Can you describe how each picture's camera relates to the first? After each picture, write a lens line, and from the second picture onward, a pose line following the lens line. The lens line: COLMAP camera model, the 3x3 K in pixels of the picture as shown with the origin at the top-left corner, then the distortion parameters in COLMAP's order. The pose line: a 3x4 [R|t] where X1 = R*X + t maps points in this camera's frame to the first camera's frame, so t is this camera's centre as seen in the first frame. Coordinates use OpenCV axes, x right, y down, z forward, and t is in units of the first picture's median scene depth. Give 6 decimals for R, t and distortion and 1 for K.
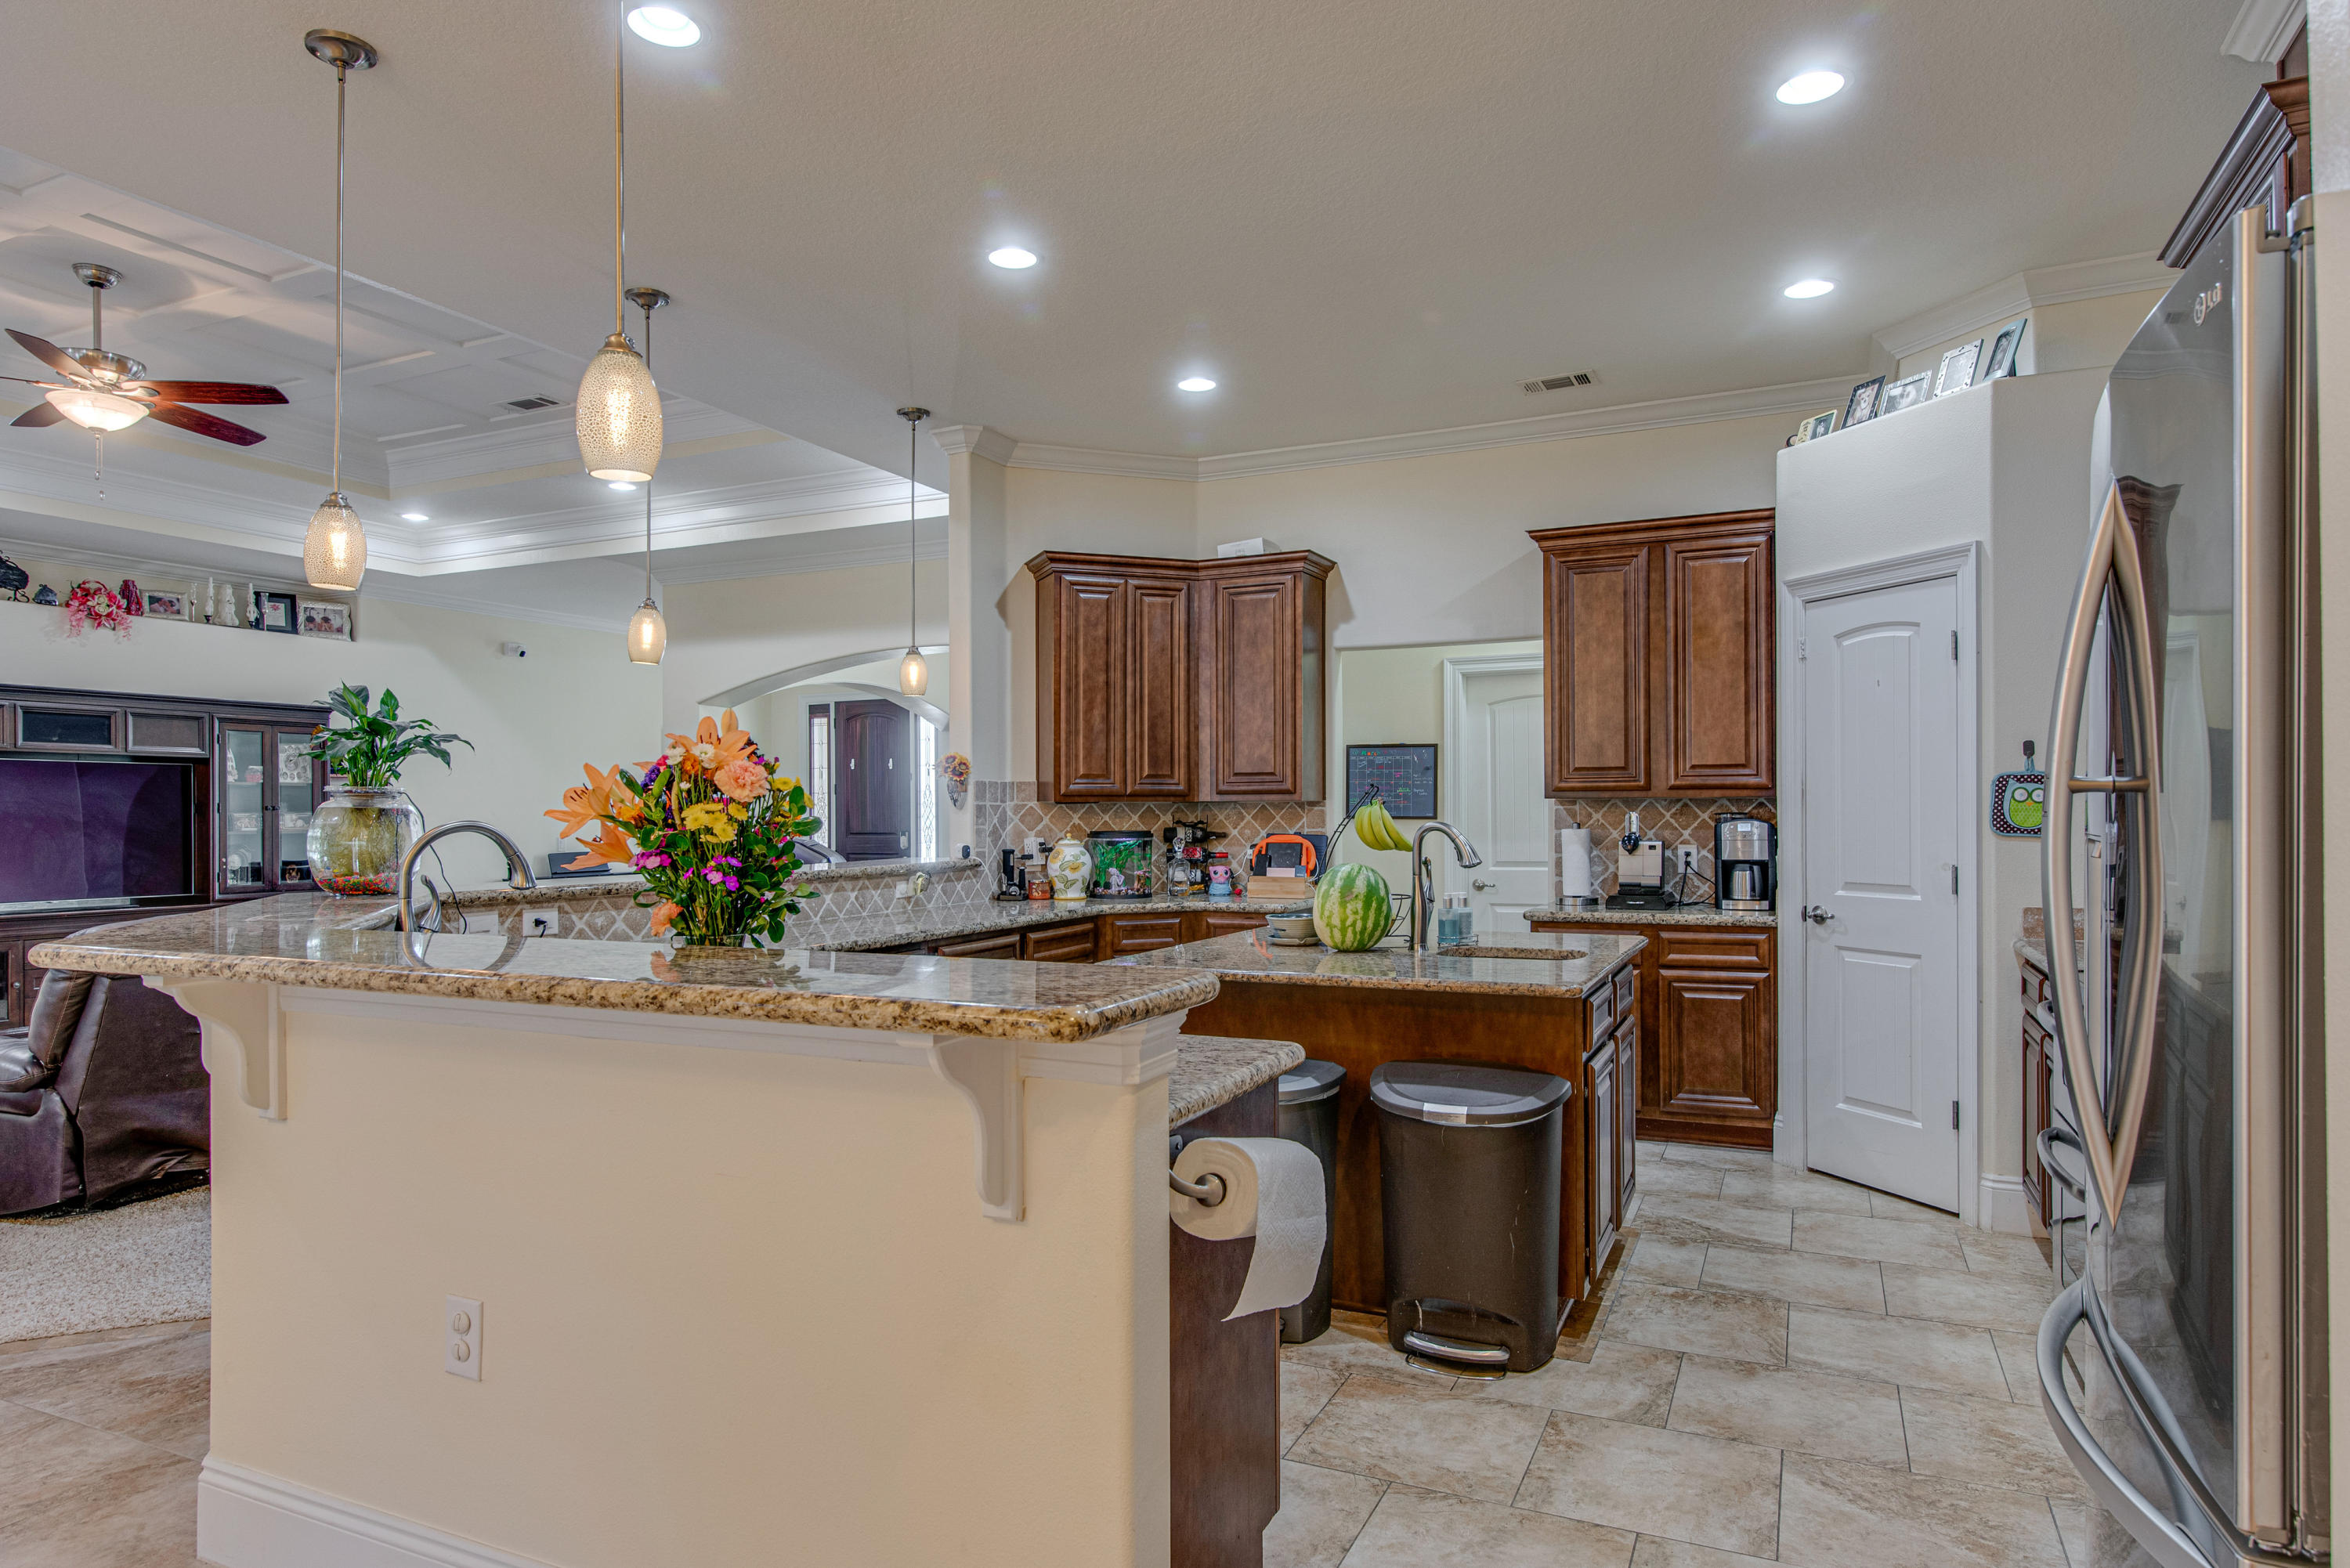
lens RADIAL K [[1356.7, 0, 1181.0], [0, 1356.7, 818.2], [0, 0, 1]] dist [0.000222, 0.000309]
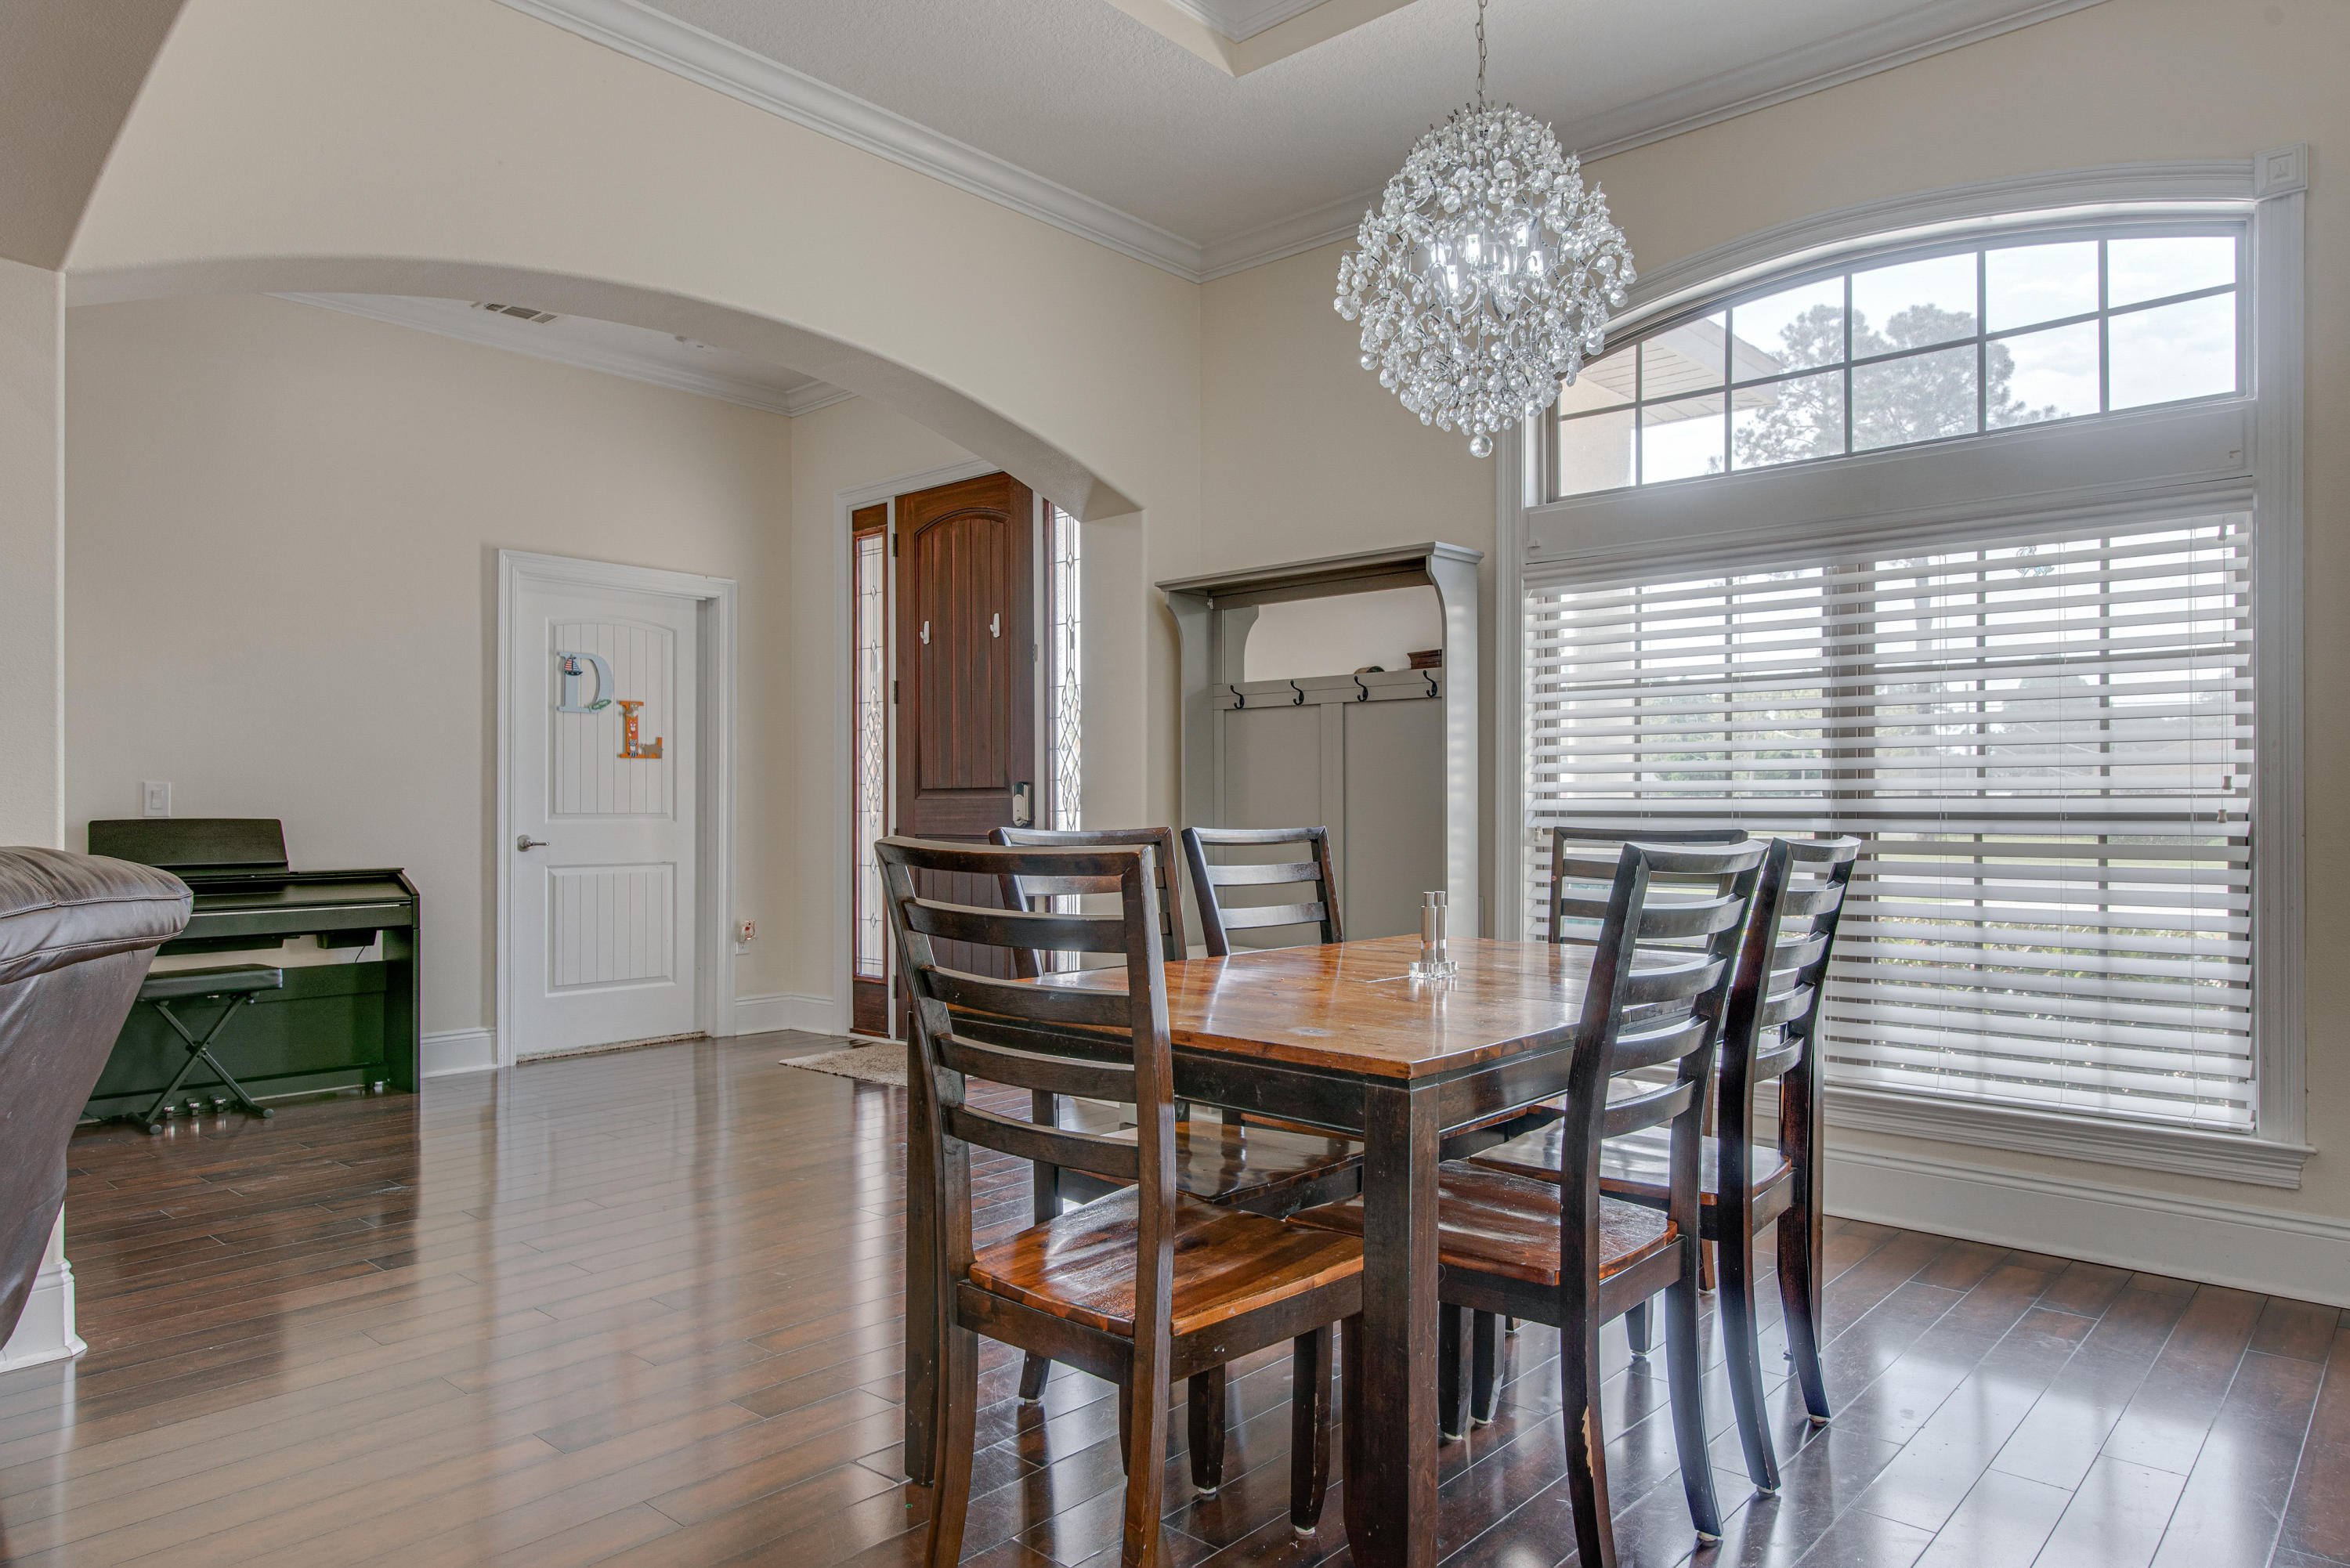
lens RADIAL K [[1460.8, 0, 1159.6], [0, 1460.8, 805.2], [0, 0, 1]] dist [0.002013, -0.000913]
pose [[0.953106, 0.003172, -0.302621, -0.055676], [-0.005001, 0.999974, -0.005270, 0.038705], [0.302596, 0.006537, 0.953096, 1.212602]]
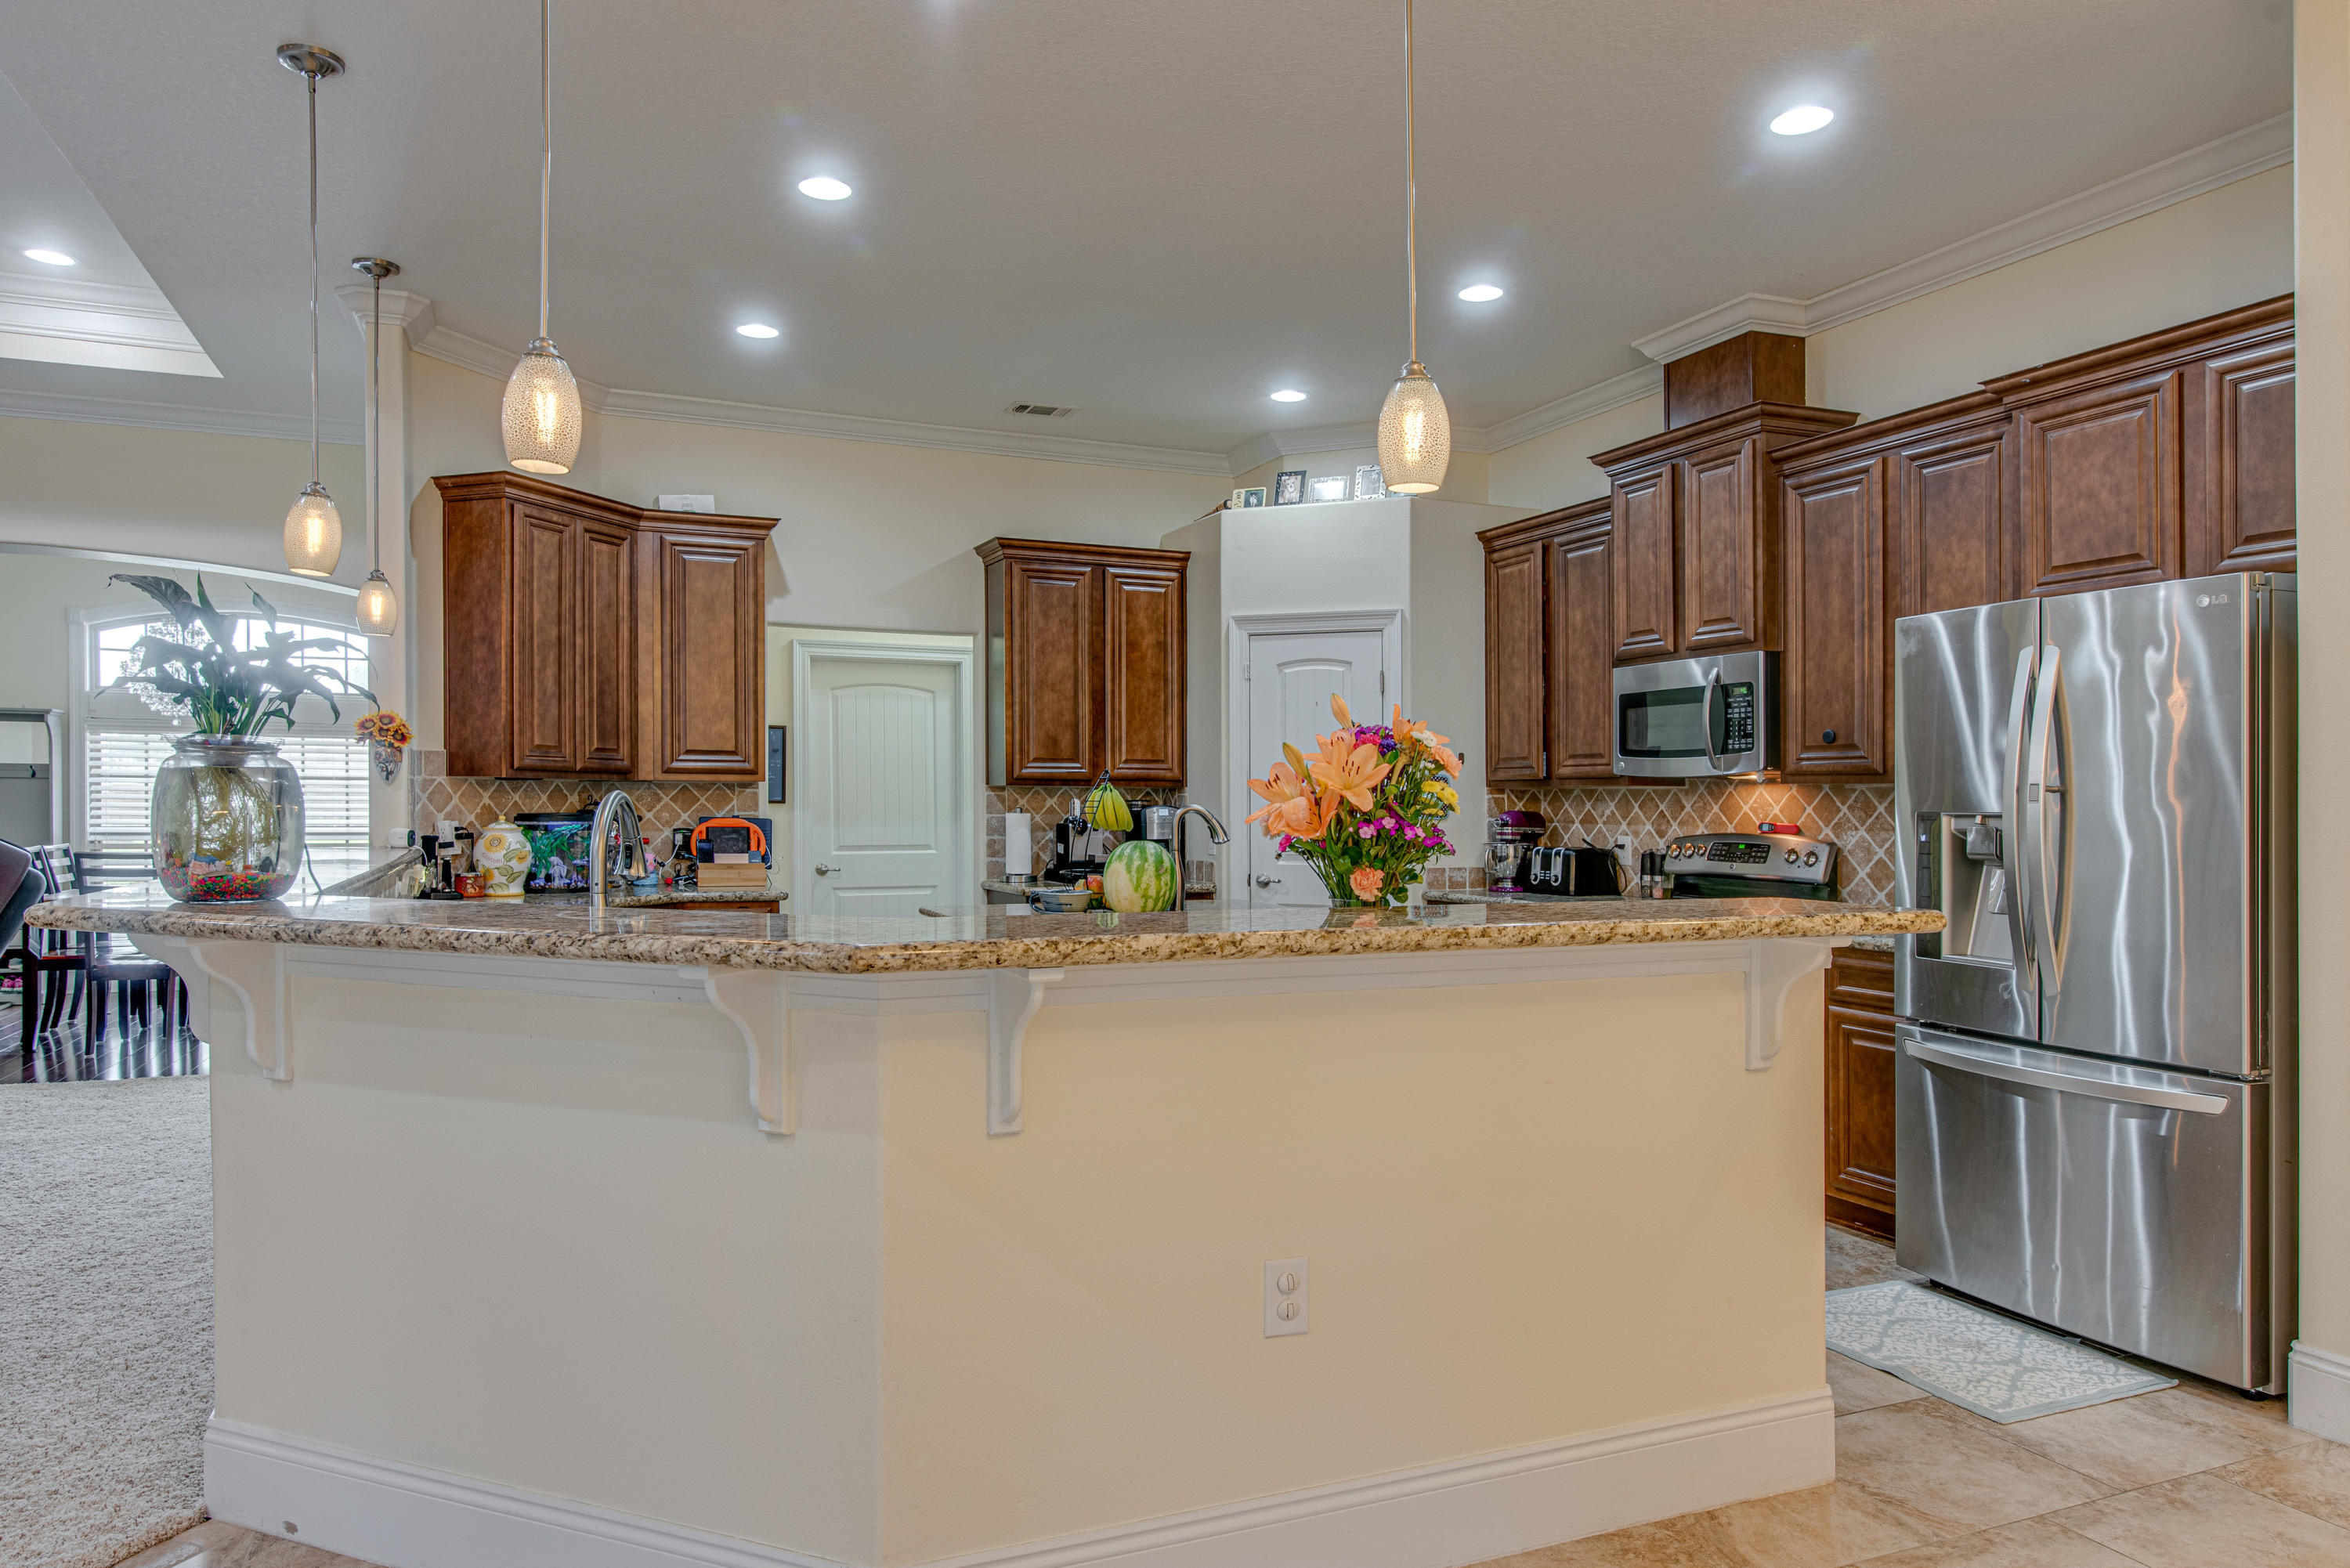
lens RADIAL K [[1460.8, 0, 1159.6], [0, 1460.8, 805.2], [0, 0, 1]] dist [0.002013, -0.000913]
pose [[0.672552, 0.009068, 0.739994, -0.467854], [-0.008397, 0.999954, -0.004621, 0.005427], [-0.740002, -0.003106, 0.672597, 0.109137]]
